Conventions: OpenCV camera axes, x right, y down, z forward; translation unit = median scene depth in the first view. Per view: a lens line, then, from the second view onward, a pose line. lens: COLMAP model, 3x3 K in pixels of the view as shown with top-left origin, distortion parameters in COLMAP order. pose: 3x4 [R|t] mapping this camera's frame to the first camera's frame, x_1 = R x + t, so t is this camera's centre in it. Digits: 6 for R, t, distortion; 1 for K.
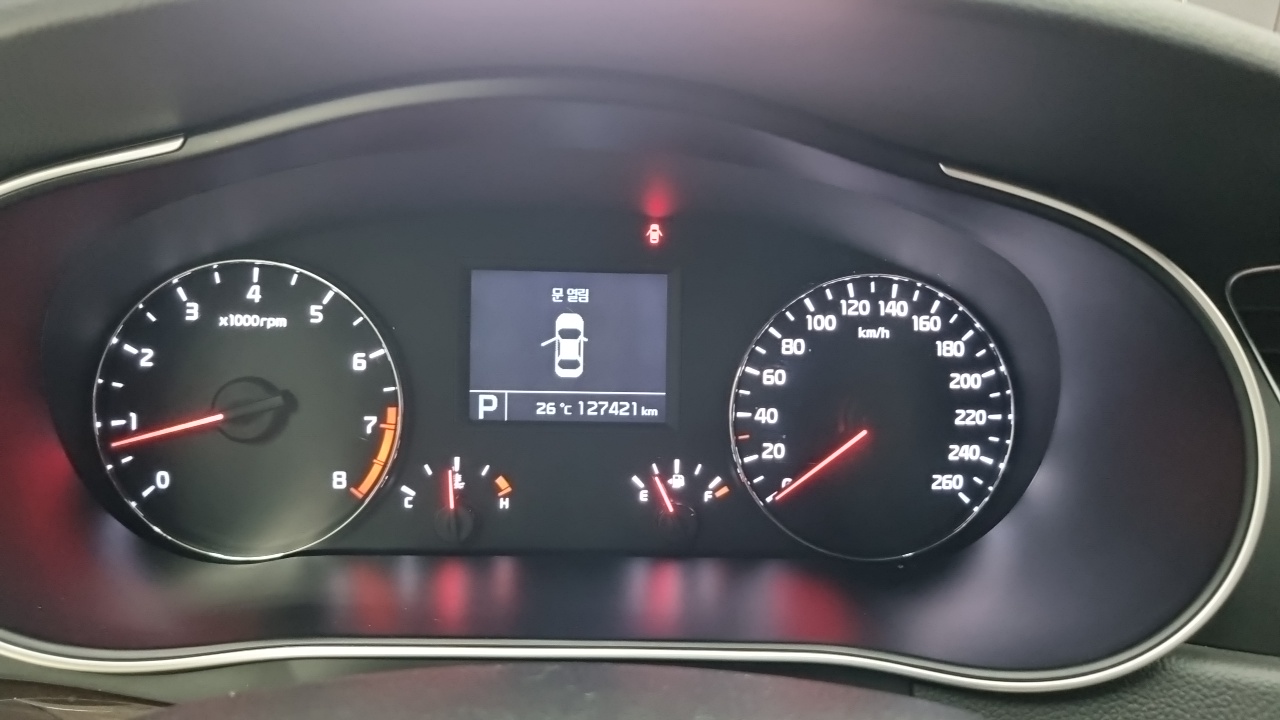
lens RADIAL K [[1065.1, 0, 639.3], [0, 1065.1, 361.6], [0, 0, 1]] dist [0.029546, -0.007887]
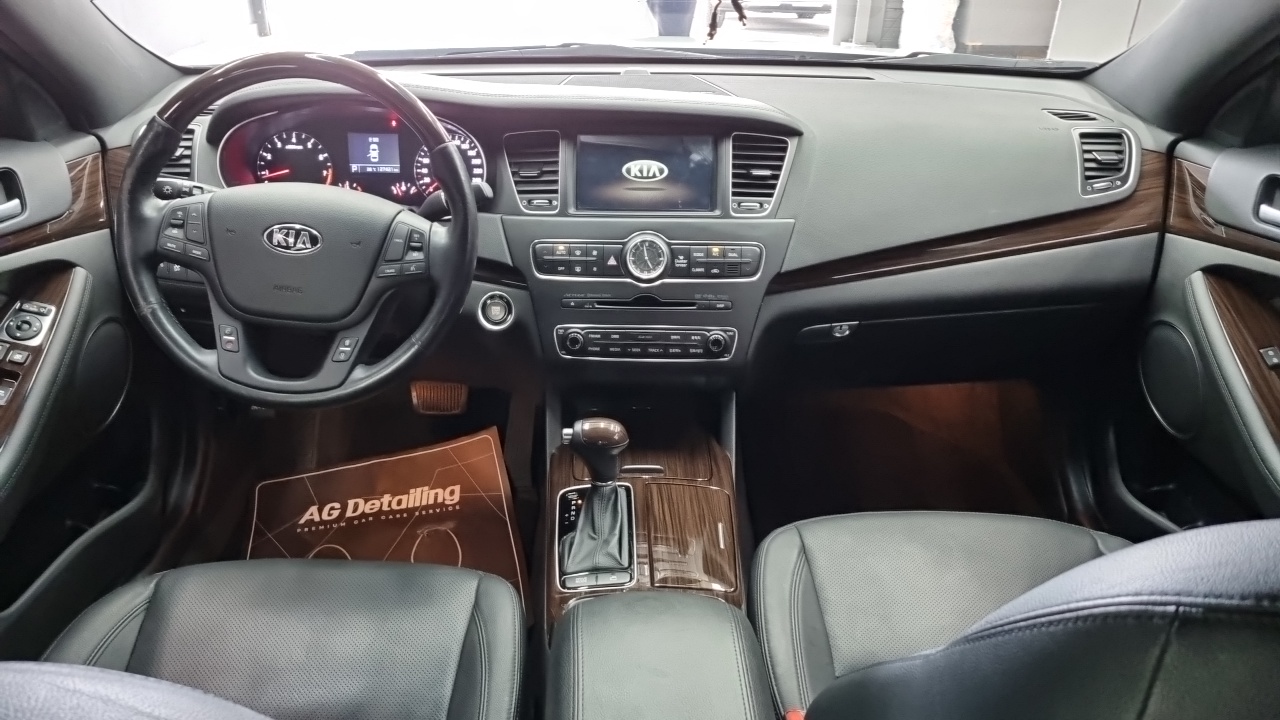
lens RADIAL K [[1065.1, 0, 639.8], [0, 1065.1, 357.1], [0, 0, 1]] dist [0.029546, -0.007887]
pose [[0.998682, 0.001607, -0.051302, 1.113087], [0.007895, 0.982803, 0.184490, 0.006233], [0.050717, -0.184652, 0.981495, -2.944193]]
